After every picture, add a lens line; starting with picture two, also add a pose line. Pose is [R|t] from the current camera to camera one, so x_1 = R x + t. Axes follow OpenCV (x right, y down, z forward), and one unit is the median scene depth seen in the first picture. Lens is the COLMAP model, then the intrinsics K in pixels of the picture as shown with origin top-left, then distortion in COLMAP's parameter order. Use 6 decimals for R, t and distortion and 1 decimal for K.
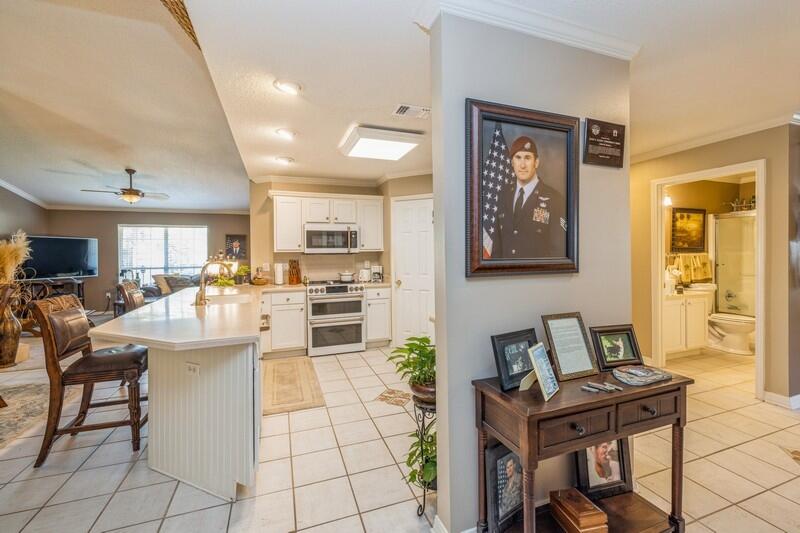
lens RADIAL K [[335.4, 0, 394.7], [0, 335.4, 255.5], [0, 0, 1]] dist [0.000866, 0.000468]
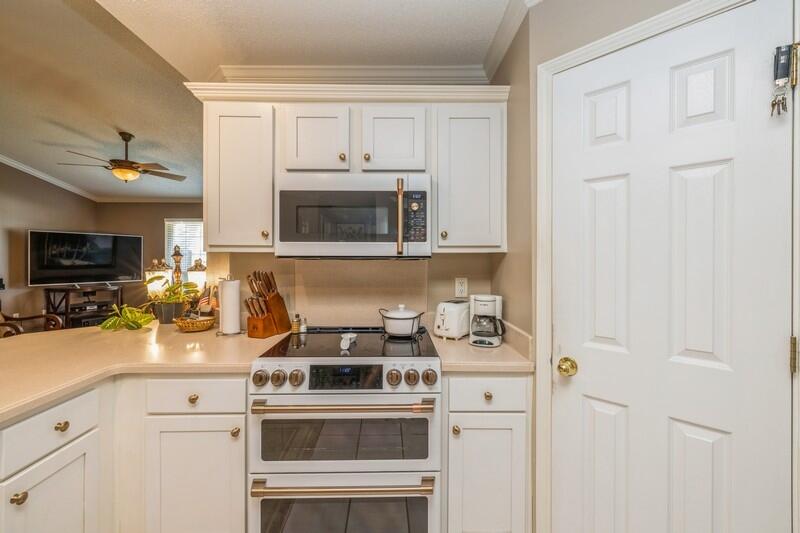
lens RADIAL K [[335.4, 0, 398.7], [0, 335.4, 258.9], [0, 0, 1]] dist [0.000866, 0.000468]
pose [[0.946622, 0.014018, -0.322042, -0.029562], [-0.014621, 0.999893, 0.000546, -0.004881], [0.322015, 0.004192, 0.946725, 0.676204]]
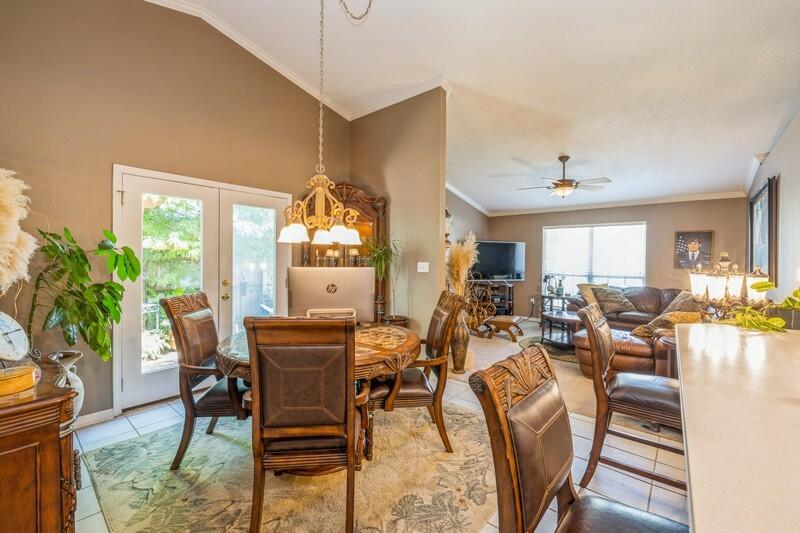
lens RADIAL K [[335.4, 0, 403.1], [0, 335.4, 264.2], [0, 0, 1]] dist [0.000866, 0.000468]
pose [[0.502830, 0.029054, -0.863897, -0.341795], [-0.020326, 0.999556, 0.021786, -0.001392], [0.864146, 0.006605, 0.503197, 0.313690]]
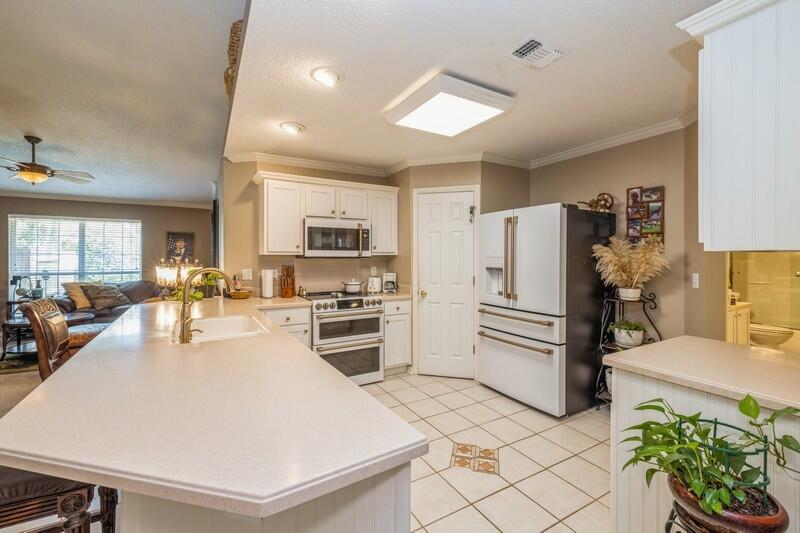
lens RADIAL K [[335.4, 0, 393.8], [0, 335.4, 258.2], [0, 0, 1]] dist [0.000866, 0.000468]
pose [[0.984644, 0.010197, 0.174275, -0.193883], [-0.009274, 0.999938, -0.006108, -0.000122], [-0.174327, 0.004397, 0.984678, 0.206135]]
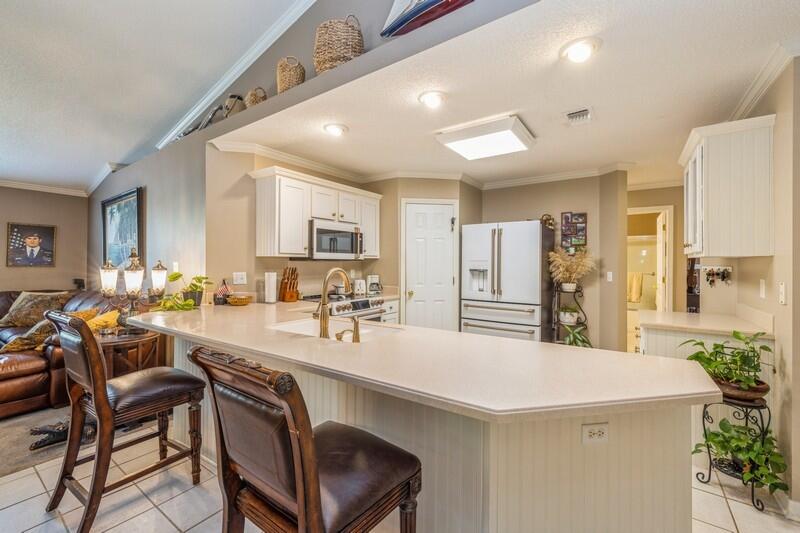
lens RADIAL K [[335.4, 0, 396.5], [0, 335.4, 260.9], [0, 0, 1]] dist [0.000866, 0.000468]
pose [[0.820097, 0.018562, 0.571923, -0.518407], [-0.010252, 0.999790, -0.017748, 0.009097], [-0.572132, 0.008691, 0.820115, 0.274706]]
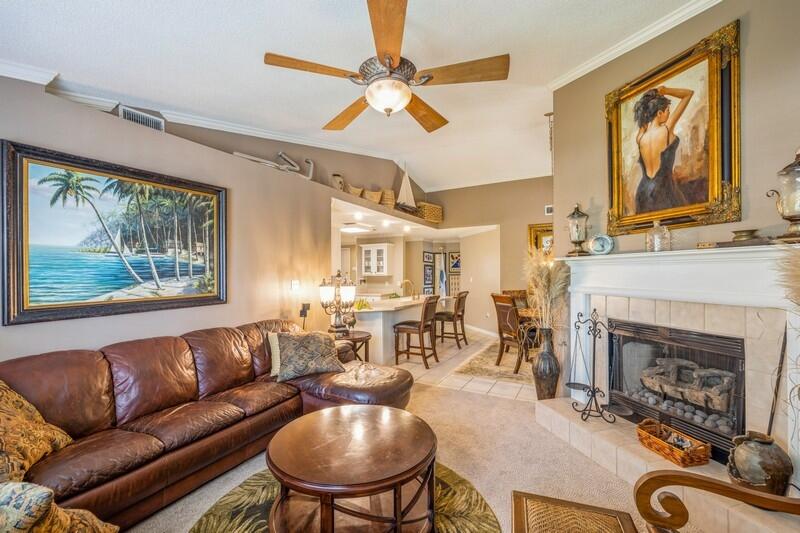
lens RADIAL K [[335.4, 0, 399.9], [0, 335.4, 270.4], [0, 0, 1]] dist [0.000866, 0.000468]
pose [[-0.665876, 0.015642, 0.745899, -1.271107], [0.014445, 0.999863, -0.008072, -0.021865], [-0.745923, 0.005400, -0.666010, 1.520652]]
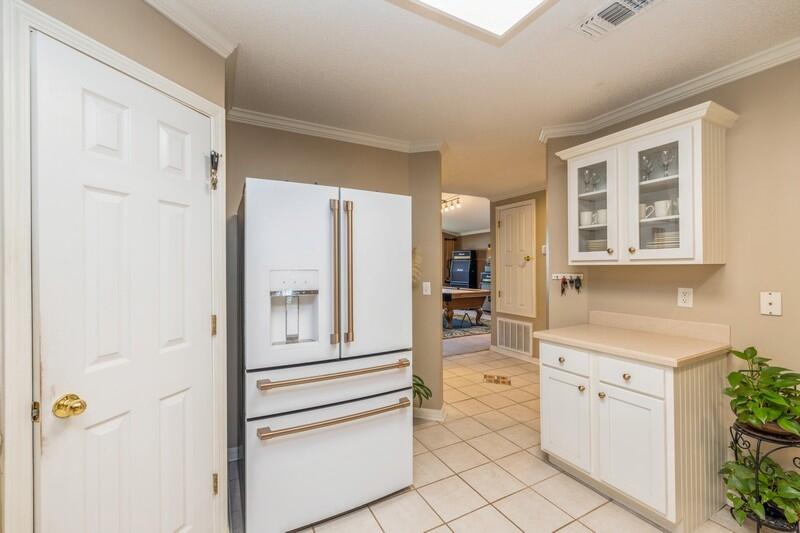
lens RADIAL K [[335.4, 0, 397.6], [0, 335.4, 268.2], [0, 0, 1]] dist [0.000866, 0.000468]
pose [[-0.150834, 0.007908, 0.988527, -0.234568], [0.013168, 0.999895, -0.005990, -0.006974], [-0.988471, 0.012114, -0.150923, 0.790246]]
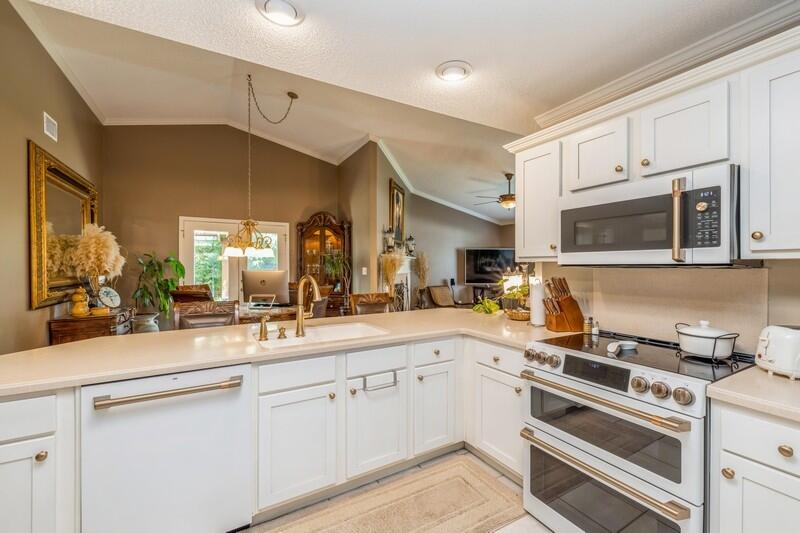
lens RADIAL K [[335.4, 0, 404.1], [0, 335.4, 268.8], [0, 0, 1]] dist [0.000866, 0.000468]
pose [[0.185732, 0.019934, -0.982398, 0.114883], [-0.007327, 0.999794, 0.018902, -0.007161], [0.982573, 0.003687, 0.185840, 0.692630]]
